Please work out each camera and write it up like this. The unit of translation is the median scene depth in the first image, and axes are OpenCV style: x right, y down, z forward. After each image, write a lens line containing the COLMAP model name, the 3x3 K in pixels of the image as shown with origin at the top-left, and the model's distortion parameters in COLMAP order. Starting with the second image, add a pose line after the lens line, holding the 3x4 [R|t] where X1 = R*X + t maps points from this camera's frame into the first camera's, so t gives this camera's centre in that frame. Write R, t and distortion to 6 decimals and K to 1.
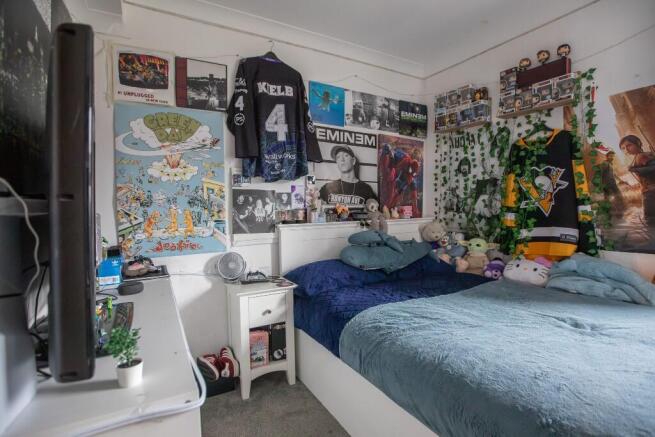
lens RADIAL K [[313.3, 0, 337.1], [0, 313.3, 216.8], [0, 0, 1]] dist [-0.063986, 0.028876]
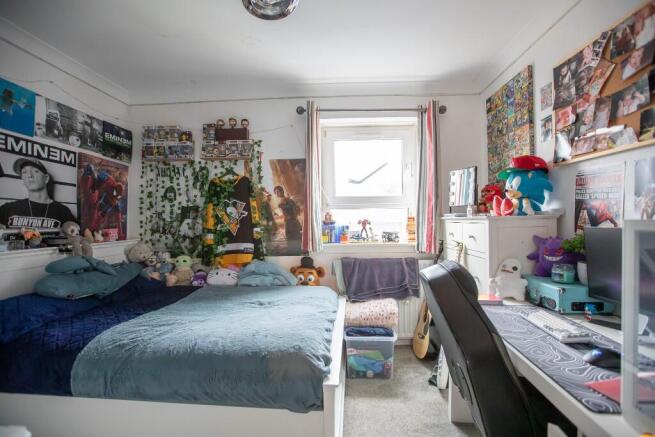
lens RADIAL K [[298.2, 0, 327.5], [0, 298.2, 218.5], [0, 0, 1]] dist [-0.002142, 0.000238]
pose [[0.559395, 0.017997, 0.828706, -0.200913], [0.022687, 0.999057, -0.037010, -0.018317], [-0.828591, 0.039504, 0.558459, -0.114939]]
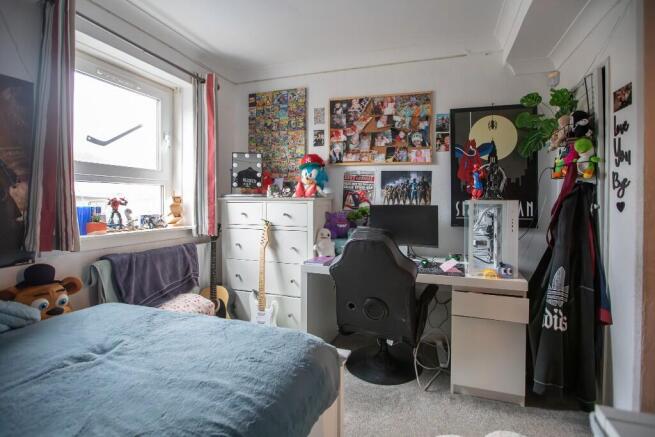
lens RADIAL K [[319.2, 0, 331.5], [0, 319.2, 205.7], [0, 0, 1]] dist [-0.035319, 0.002073]
pose [[-0.653995, 0.007289, 0.756464, -0.180783], [0.031333, 0.999357, 0.017459, -0.032706], [-0.755850, 0.035120, -0.653803, 0.625415]]
